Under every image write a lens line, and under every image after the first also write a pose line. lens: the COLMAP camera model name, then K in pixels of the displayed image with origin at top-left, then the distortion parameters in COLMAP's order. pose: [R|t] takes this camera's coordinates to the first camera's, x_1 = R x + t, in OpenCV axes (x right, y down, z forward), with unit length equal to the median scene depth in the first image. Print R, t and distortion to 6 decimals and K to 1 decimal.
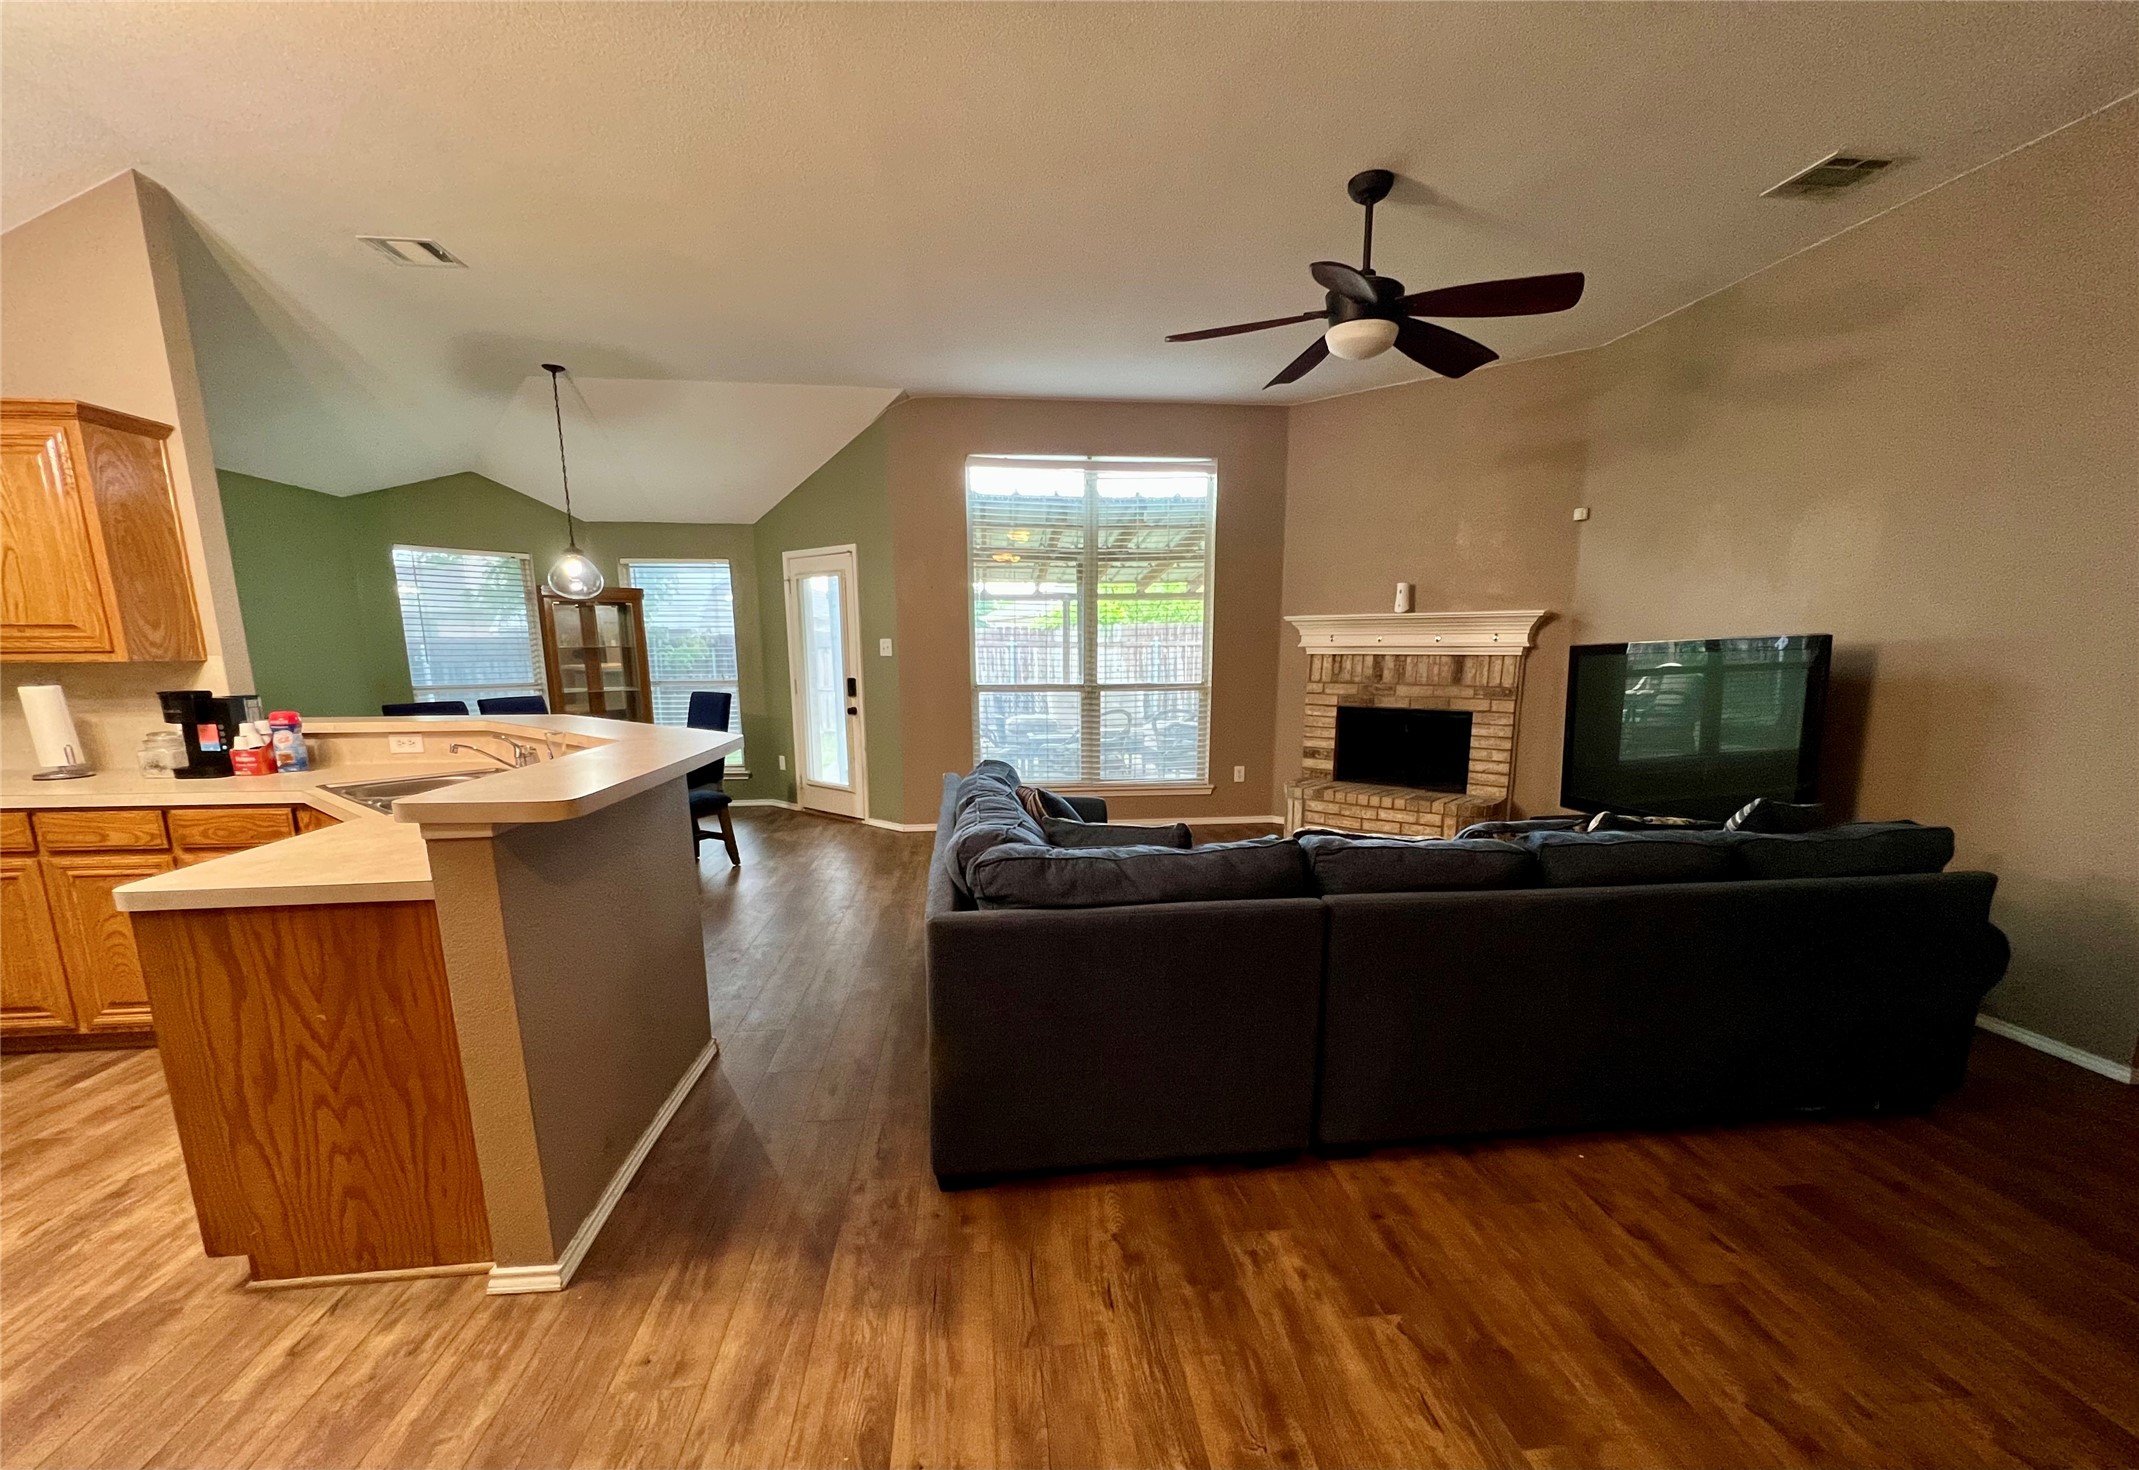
lens RADIAL K [[856.1, 0, 1073.1], [0, 856.1, 803.7], [0, 0, 1]] dist [0.000592, 0.000709]
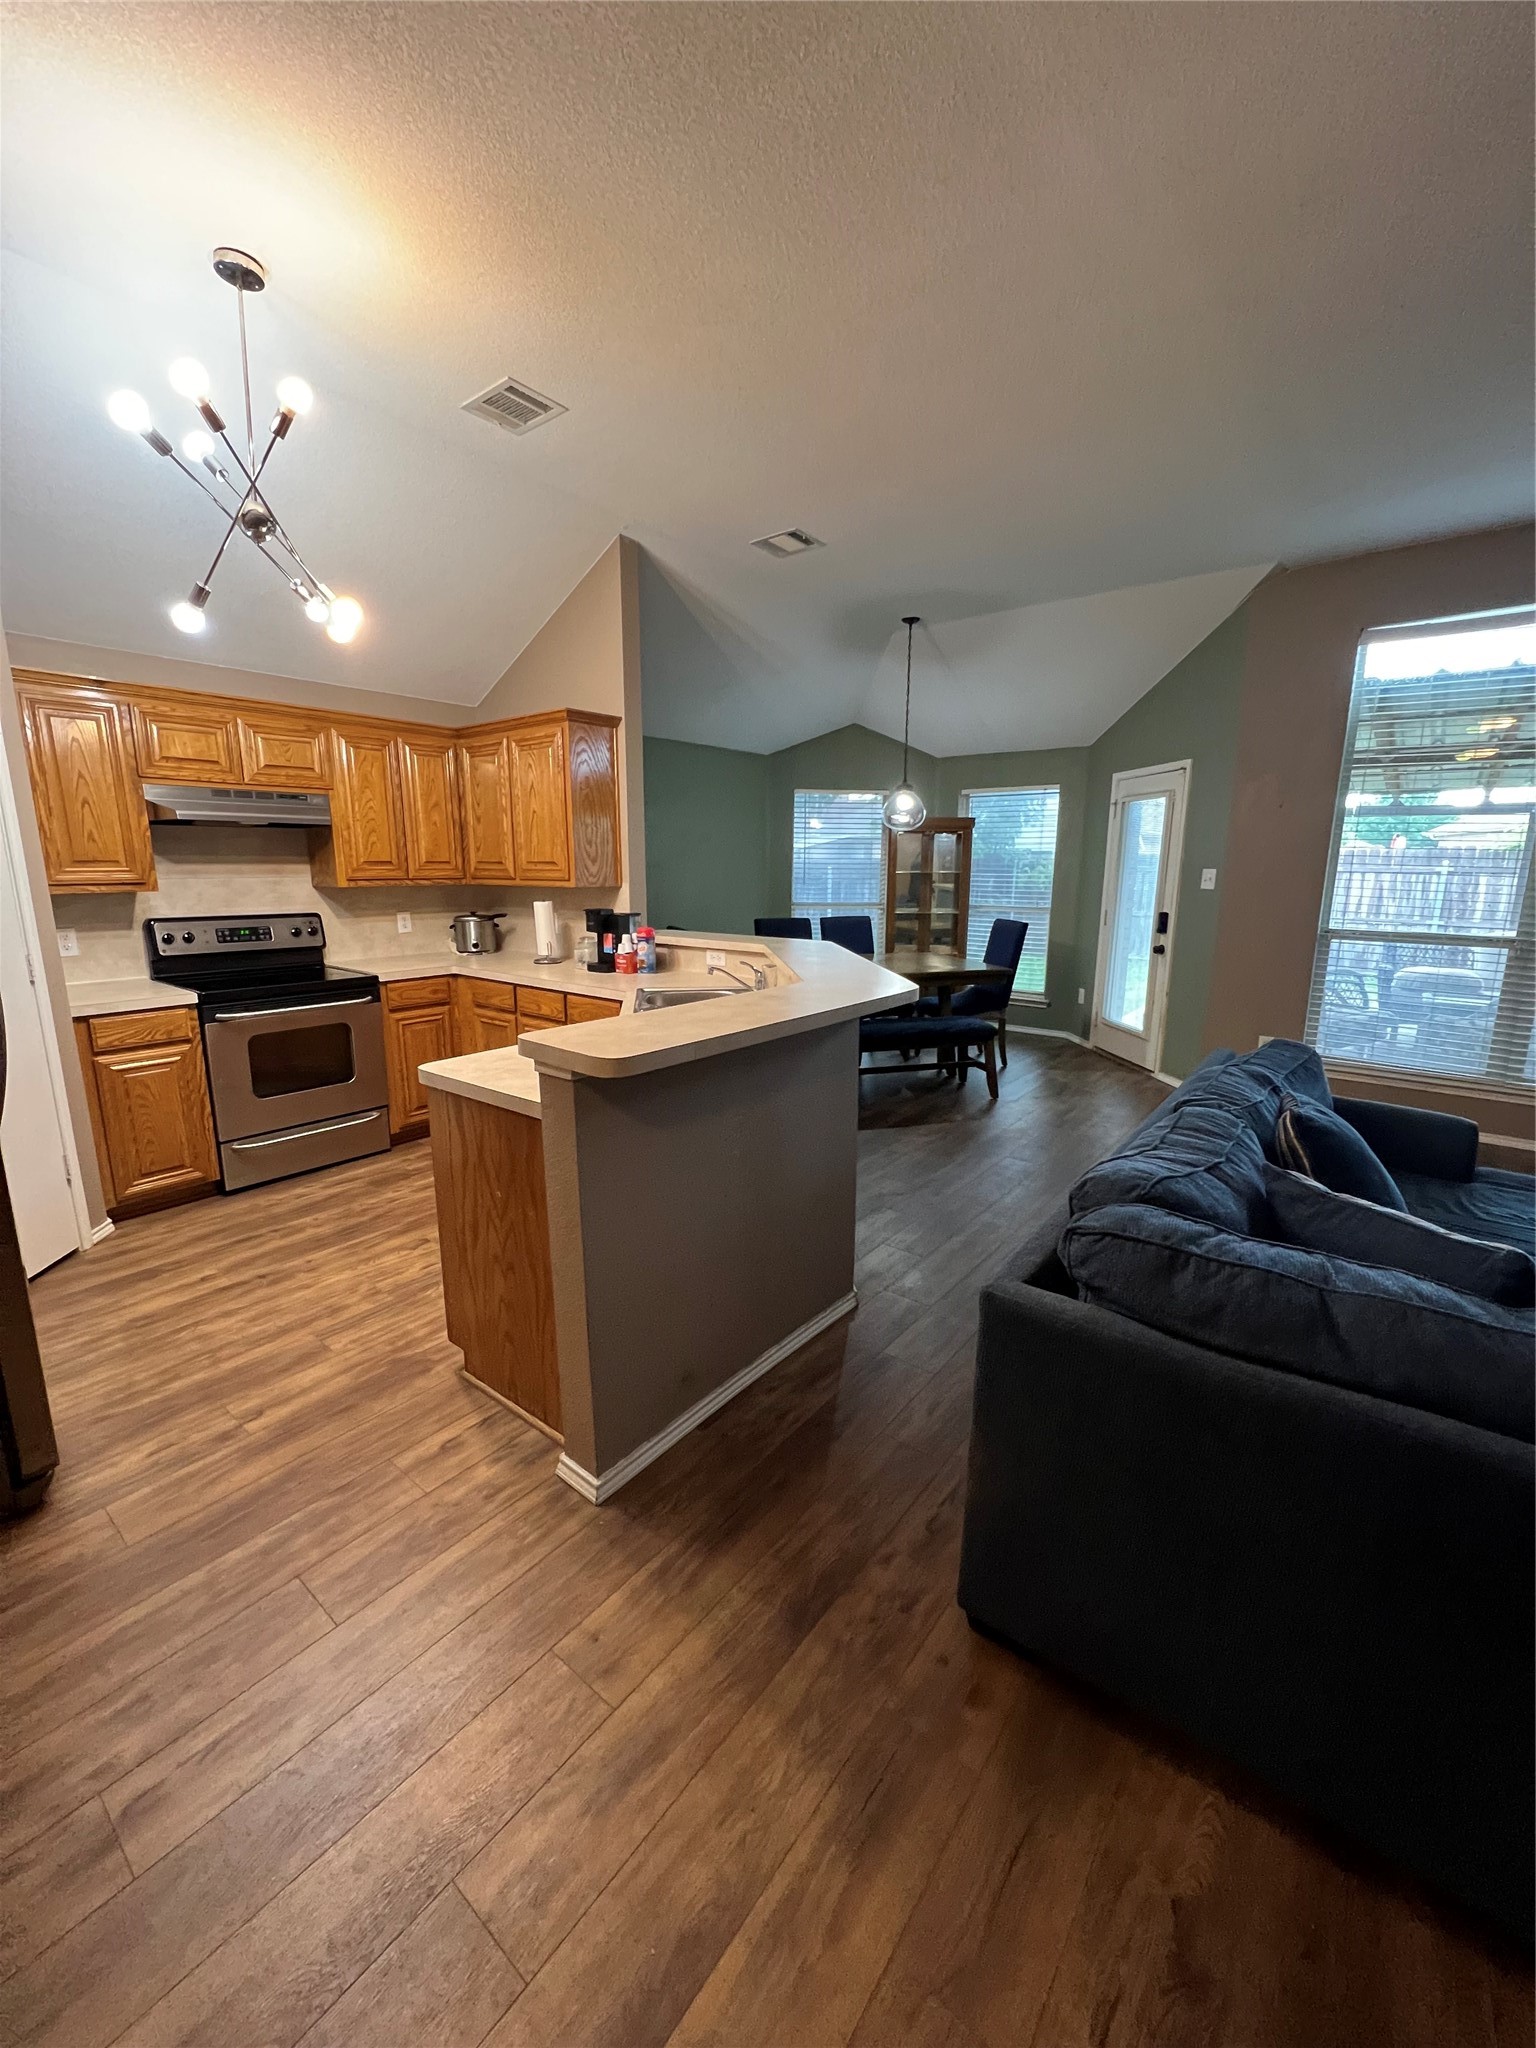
lens RADIAL K [[818.3, 0, 764.0], [0, 818.3, 1025.6], [0, 0, 1]] dist [-0.000479, 0.000529]
pose [[0.710250, 0.144742, -0.688908, 0.110042], [-0.134950, 0.988478, 0.068552, -0.079313], [0.690893, 0.044279, 0.721600, 0.259620]]
